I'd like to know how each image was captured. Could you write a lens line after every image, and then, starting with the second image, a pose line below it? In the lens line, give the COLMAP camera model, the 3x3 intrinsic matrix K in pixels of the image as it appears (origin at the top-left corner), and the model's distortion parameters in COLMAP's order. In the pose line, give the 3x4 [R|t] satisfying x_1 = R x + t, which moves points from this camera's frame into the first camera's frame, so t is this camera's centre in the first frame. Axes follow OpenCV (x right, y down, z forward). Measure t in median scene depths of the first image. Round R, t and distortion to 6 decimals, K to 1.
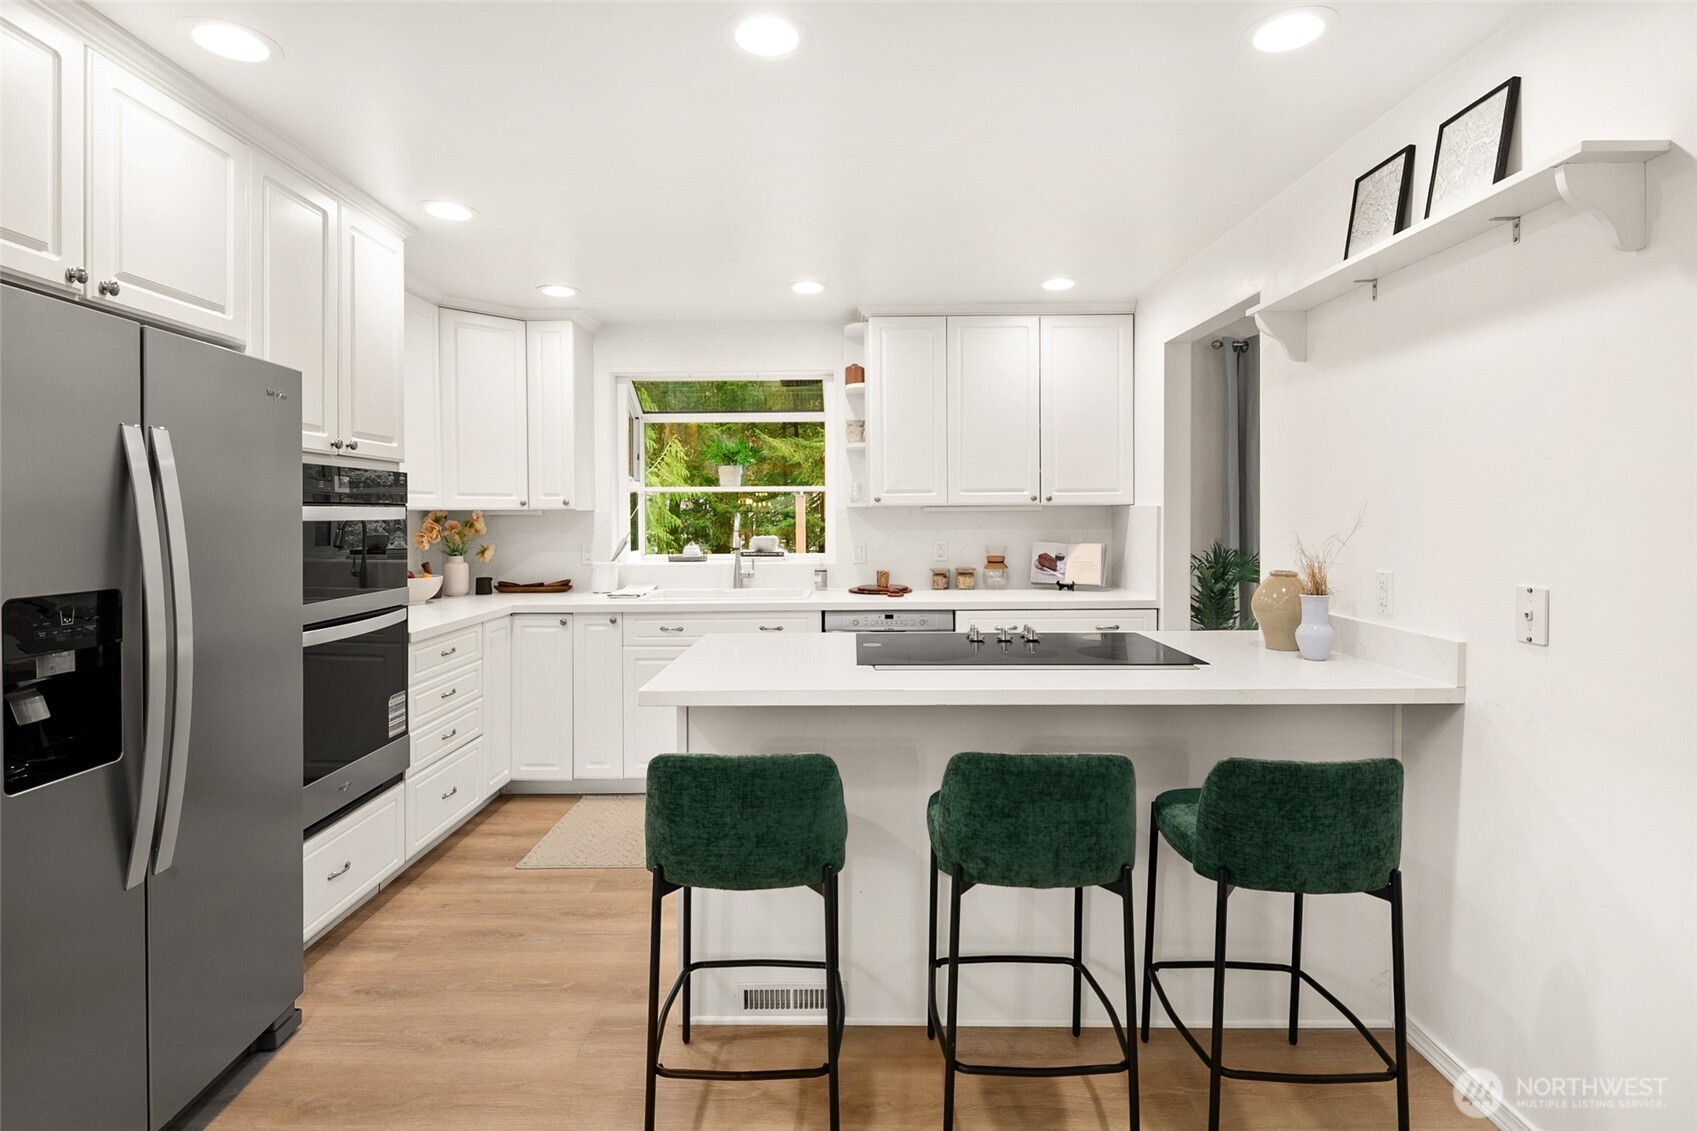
lens RADIAL K [[822.0, 0, 856.3], [0, 822.0, 529.0], [0, 0, 1]] dist [0.000995, -0.003292]
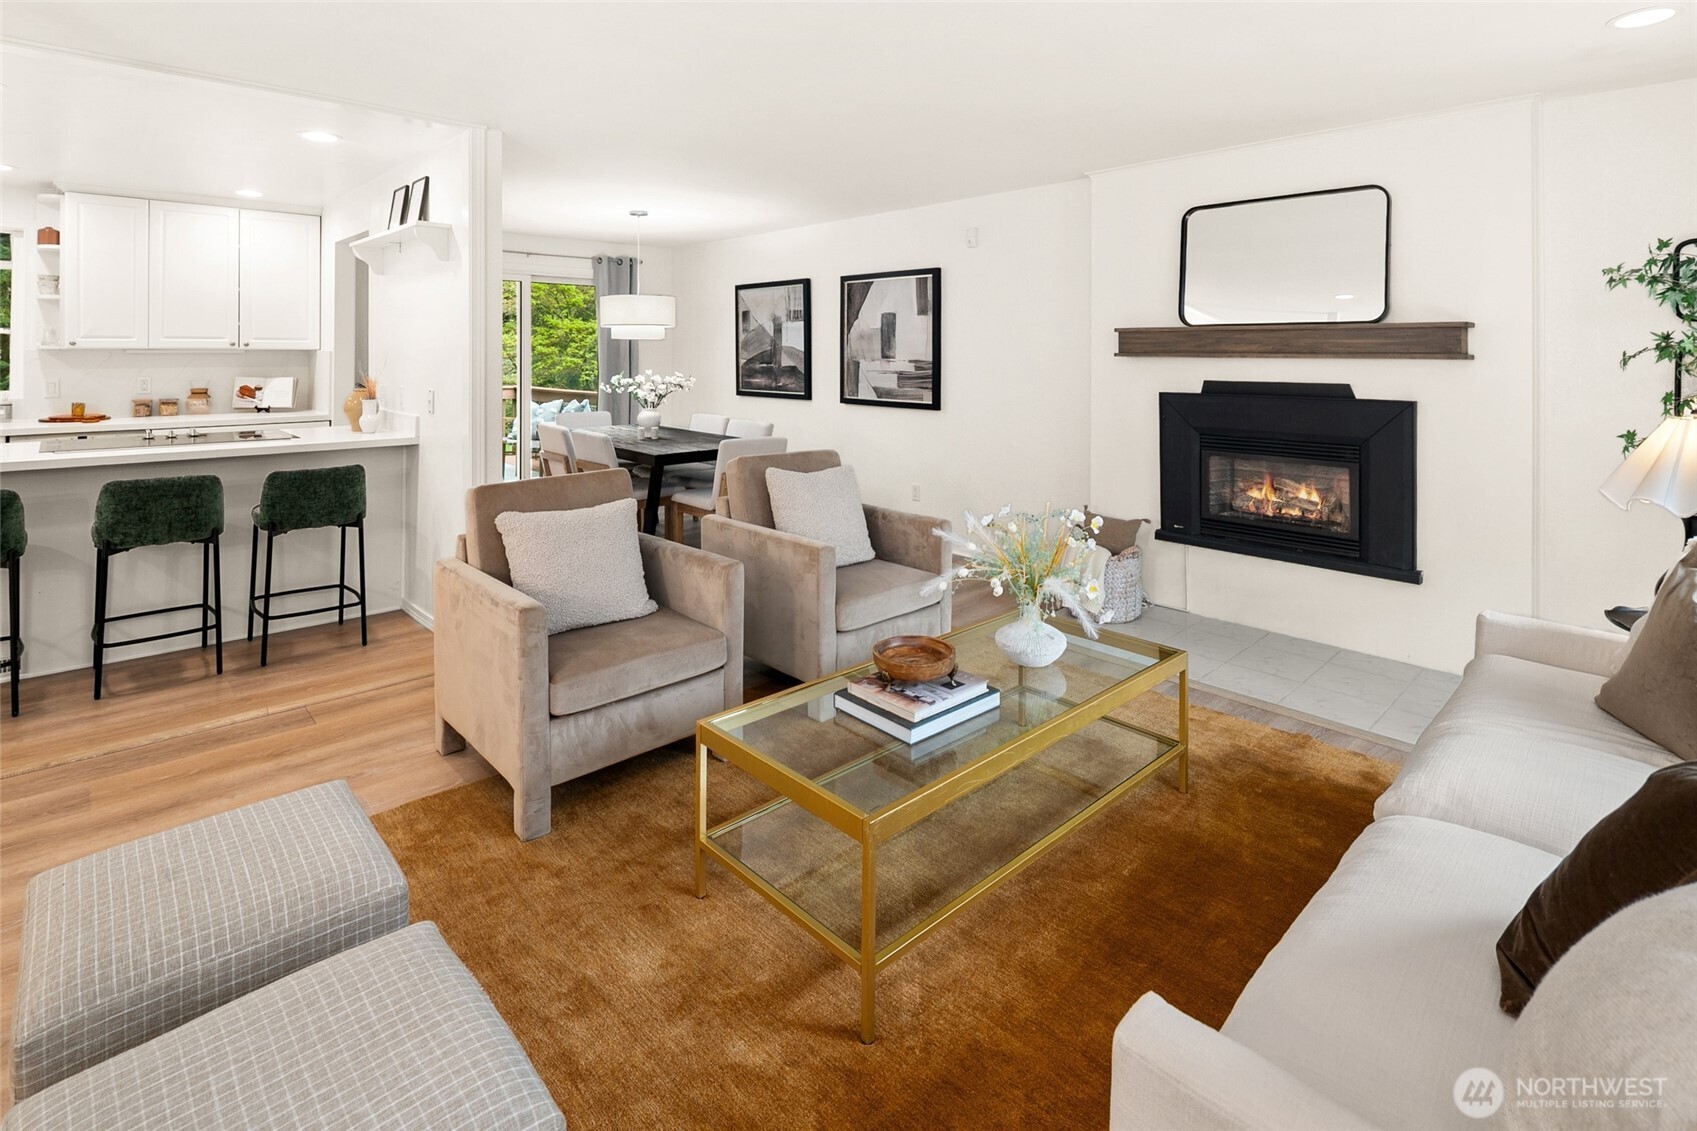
lens RADIAL K [[822.0, 0, 850.7], [0, 822.0, 347.1], [0, 0, 1]] dist [0.000995, -0.003292]
pose [[0.723578, 0.011873, 0.690141, 0.022538], [0.005433, 0.999723, -0.022896, 0.003726], [-0.690222, 0.020317, 0.723313, -0.703156]]
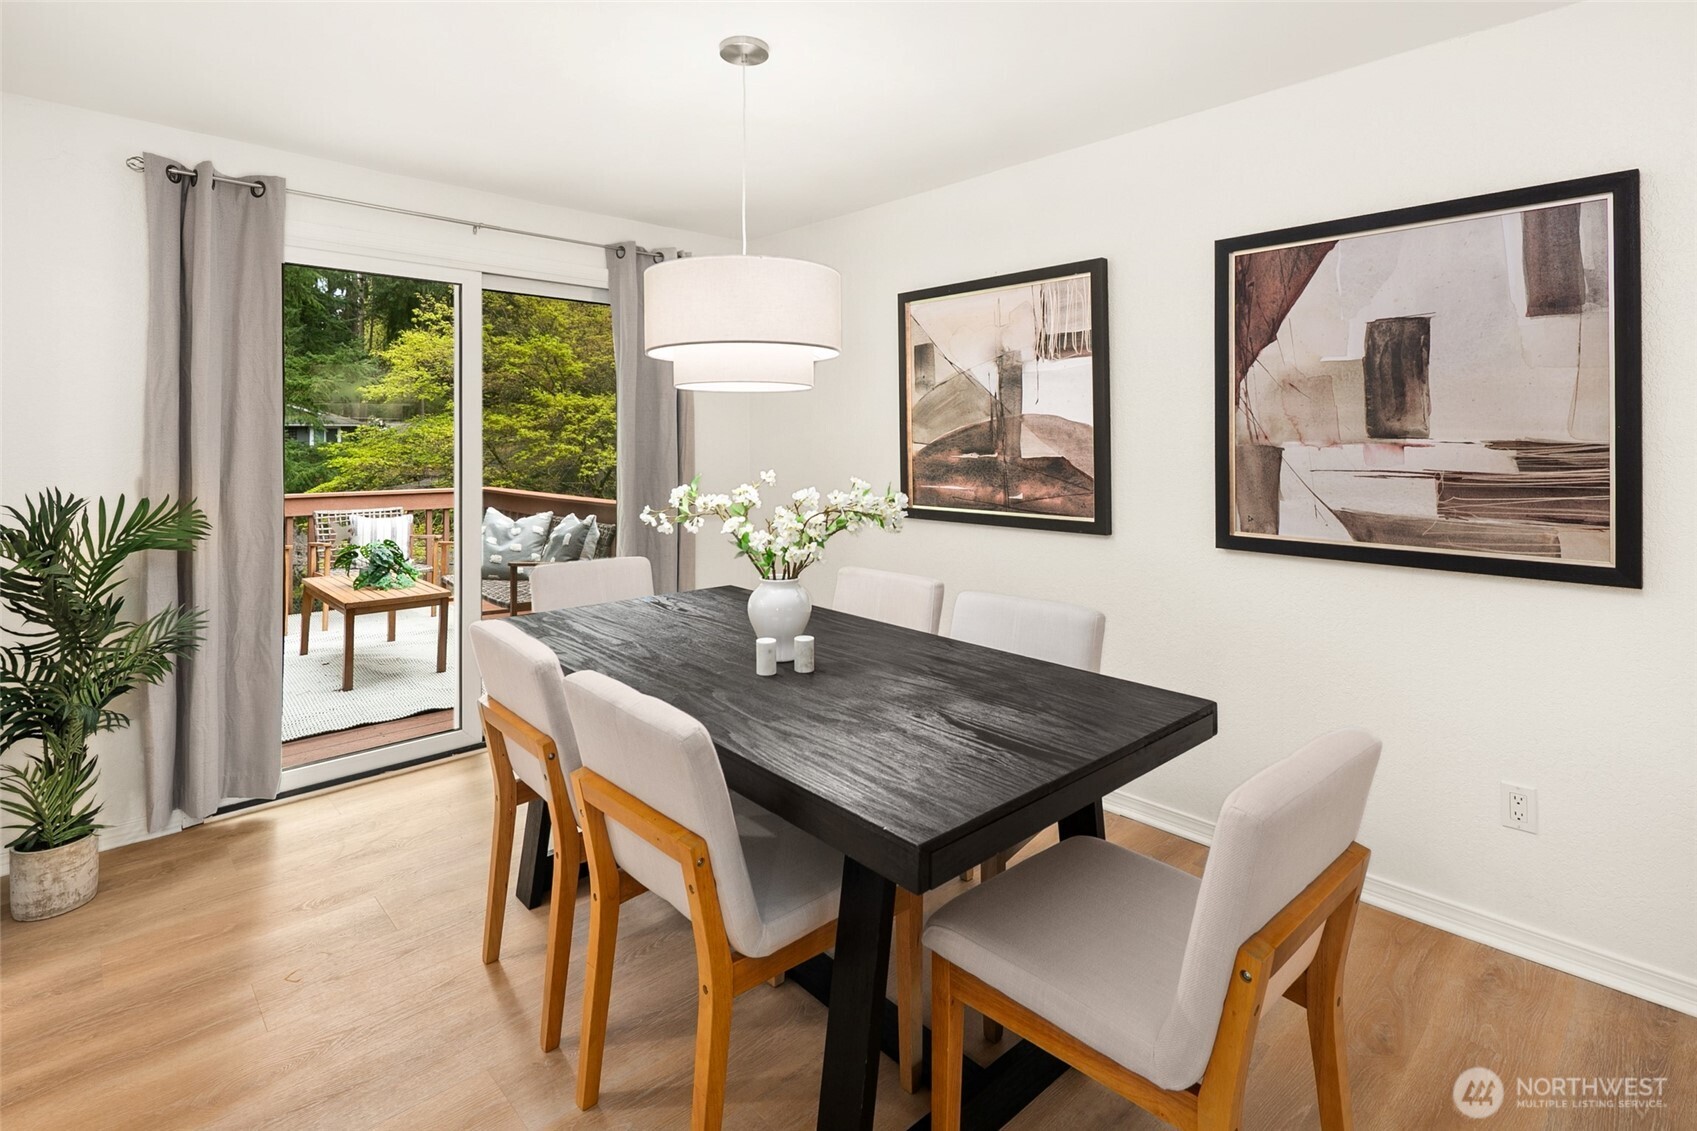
lens RADIAL K [[822.0, 0, 853.4], [0, 822.0, 431.3], [0, 0, 1]] dist [0.000995, -0.003292]
pose [[0.718482, 0.011934, 0.695443, 0.458146], [0.009168, 0.999603, -0.026625, -0.002777], [-0.695485, 0.025506, 0.718088, 0.231432]]
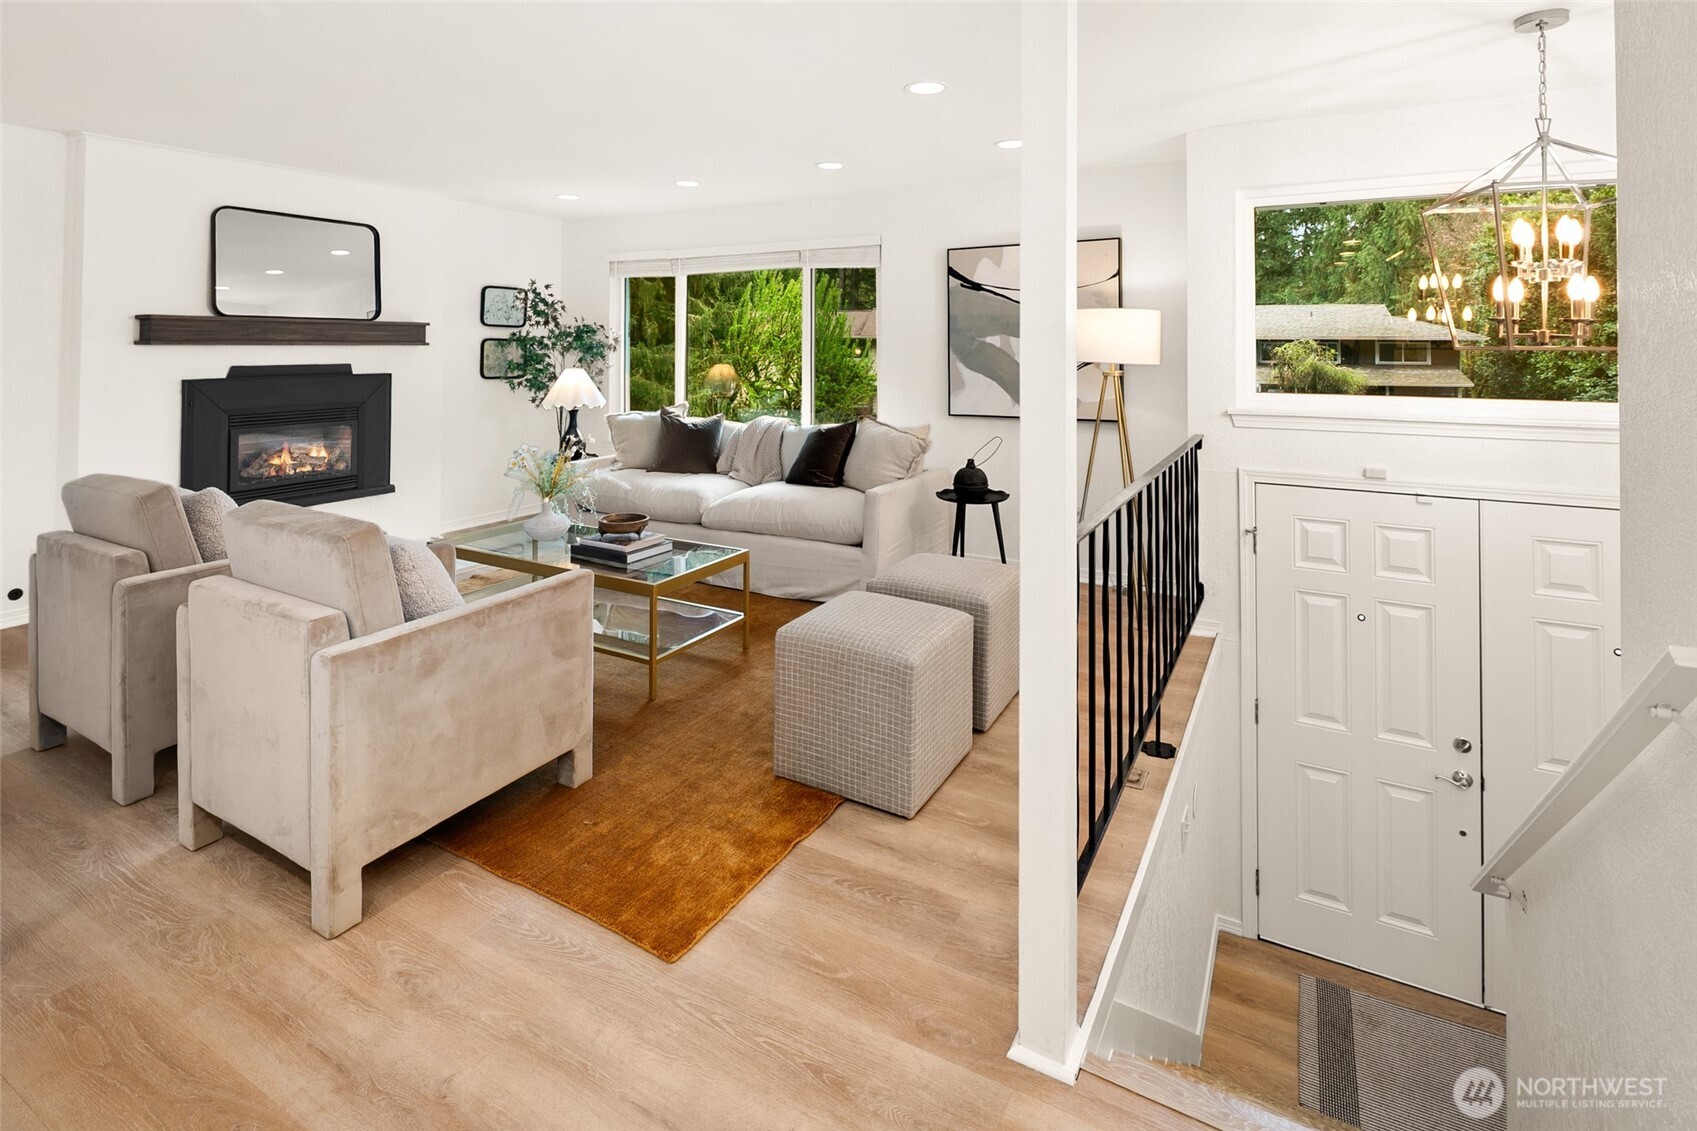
lens RADIAL K [[822.0, 0, 847.2], [0, 822.0, 330.1], [0, 0, 1]] dist [0.000995, -0.003292]
pose [[-0.872240, 0.010644, 0.488961, -0.244611], [0.009729, 0.999943, -0.004411, -0.012865], [-0.488981, 0.000910, -0.872294, 0.377877]]
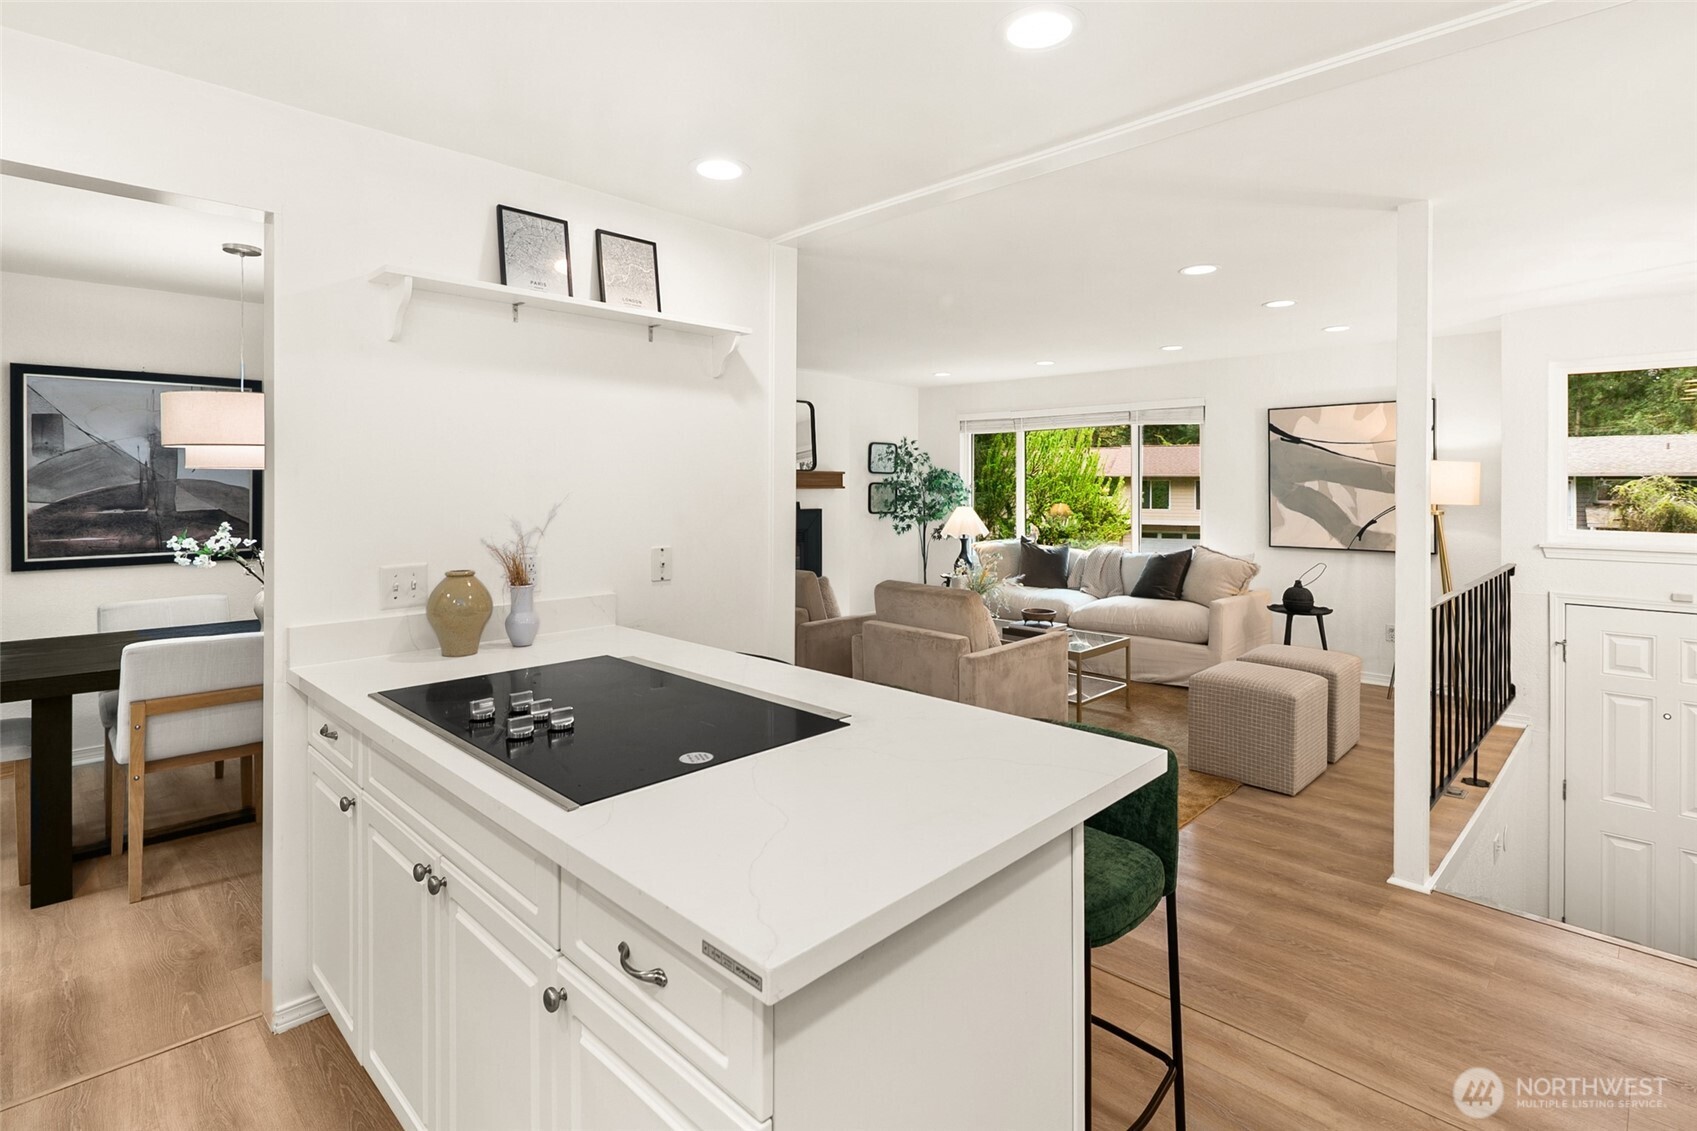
lens RADIAL K [[822.0, 0, 850.7], [0, 822.0, 484.1], [0, 0, 1]] dist [0.000995, -0.003292]
pose [[-0.707822, 0.001231, 0.706389, -0.295148], [0.014608, 0.999810, 0.012896, -0.034880], [-0.706239, 0.019447, -0.707706, 0.858806]]
